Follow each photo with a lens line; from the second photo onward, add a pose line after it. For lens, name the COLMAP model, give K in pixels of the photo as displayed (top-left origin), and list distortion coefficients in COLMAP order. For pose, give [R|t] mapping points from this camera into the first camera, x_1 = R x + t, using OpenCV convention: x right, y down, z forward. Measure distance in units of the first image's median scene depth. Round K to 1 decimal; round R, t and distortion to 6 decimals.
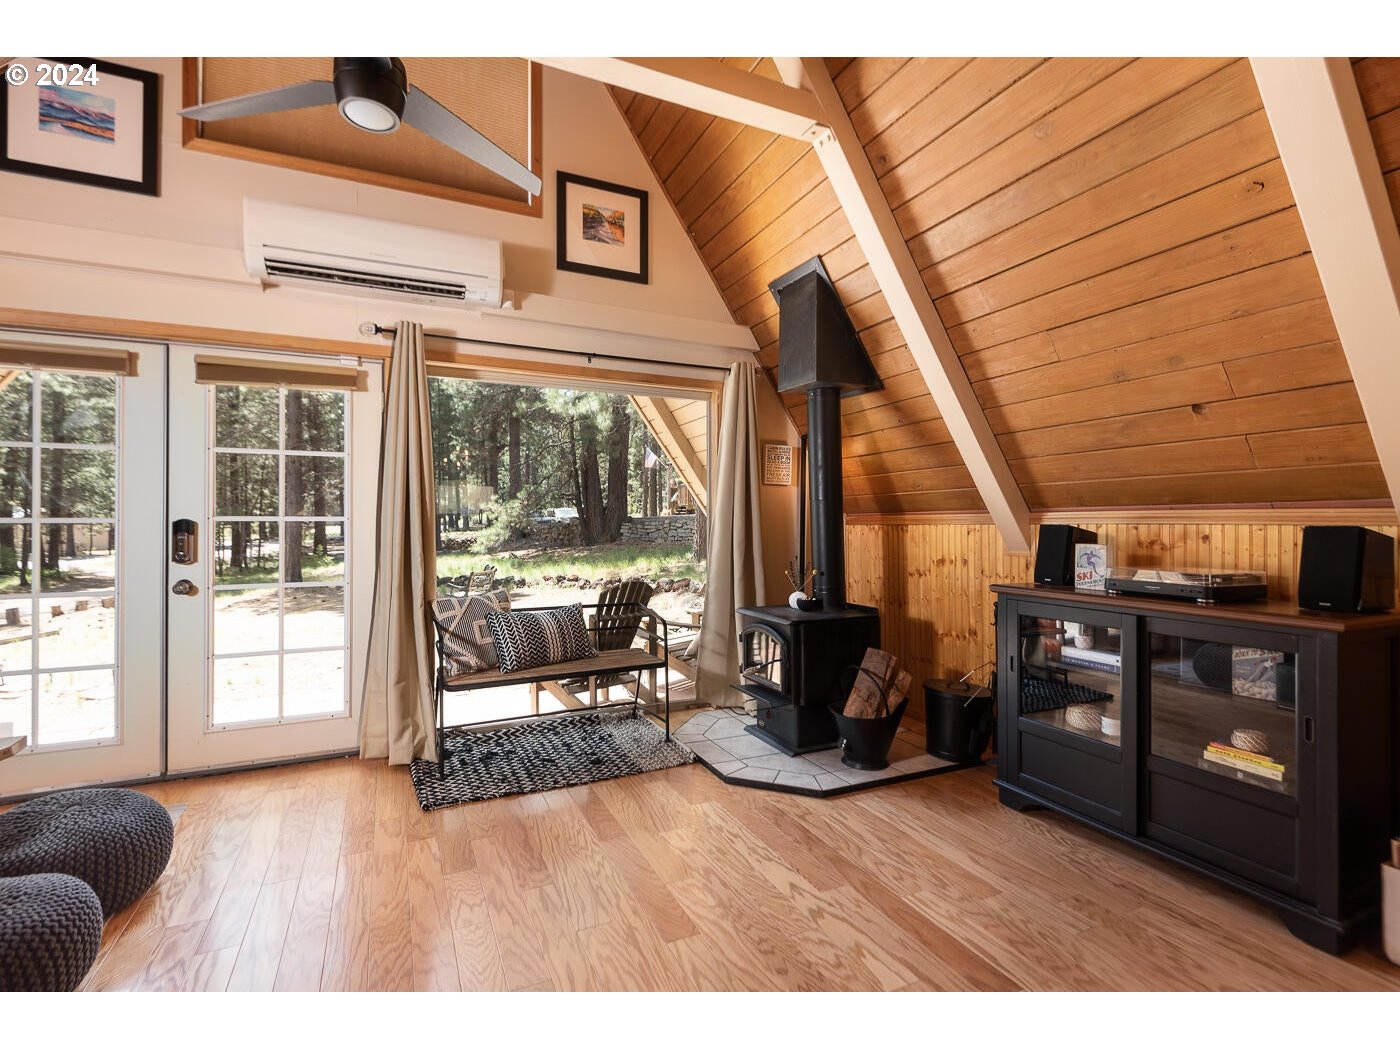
lens RADIAL K [[650.0, 0, 692.7], [0, 650.0, 524.1], [0, 0, 1]] dist [0.010274, -0.006540]
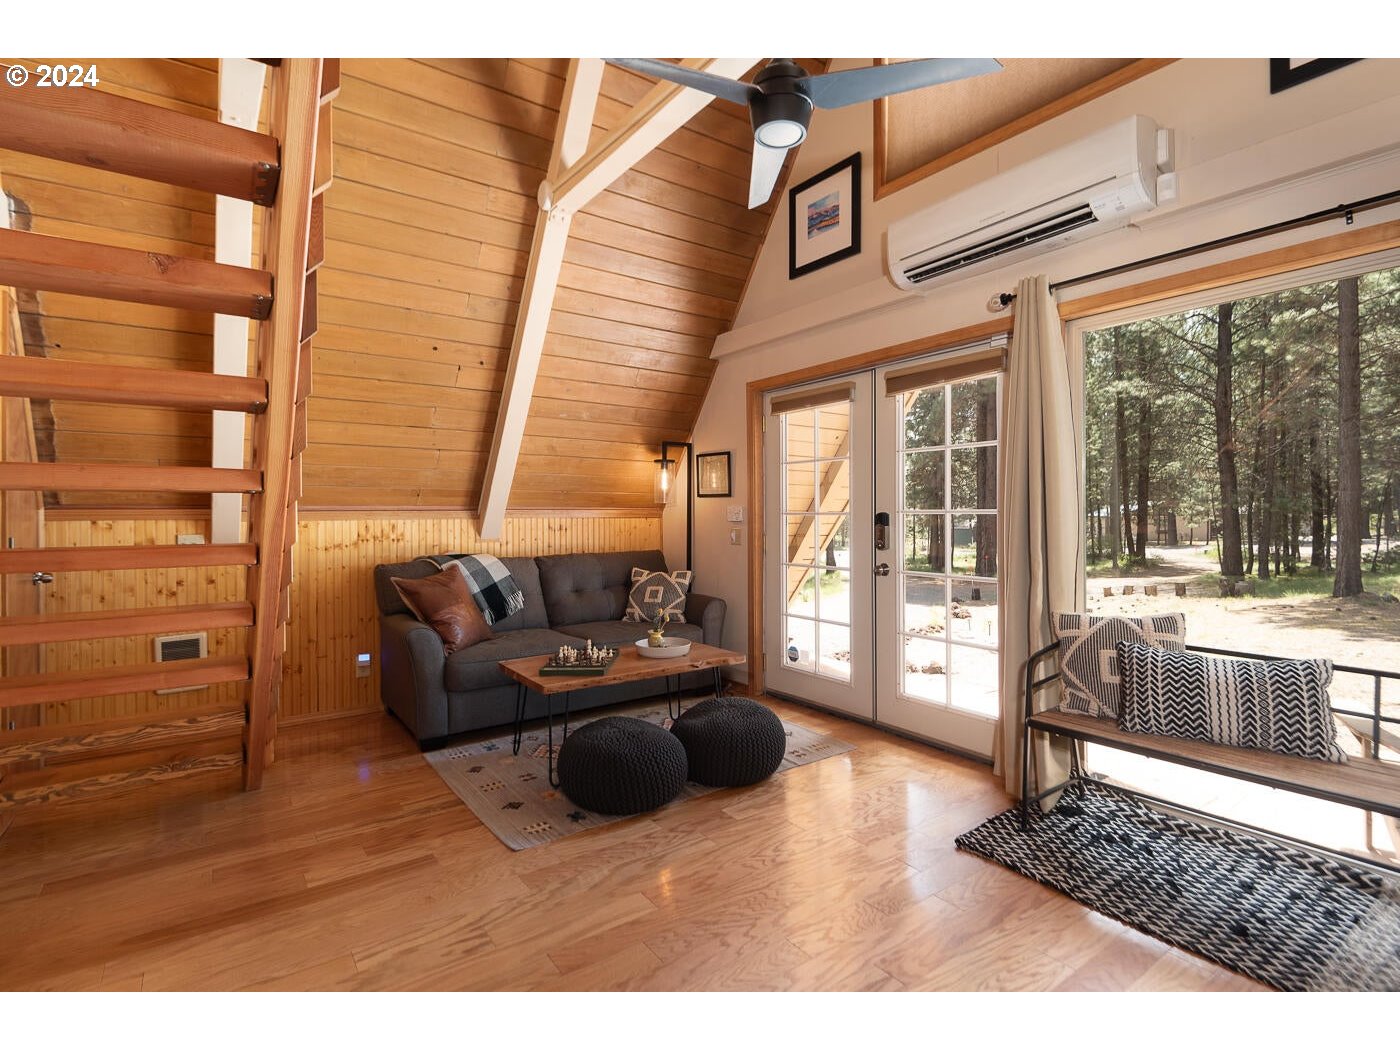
lens RADIAL K [[682.8, 0, 691.7], [0, 682.8, 521.6], [0, 0, 1]] dist [0.000249, -0.001323]
pose [[0.170470, 0.011133, -0.985300, 0.353304], [-0.002058, 0.999938, 0.010942, -0.004358], [0.985361, 0.000162, 0.170482, 0.407412]]
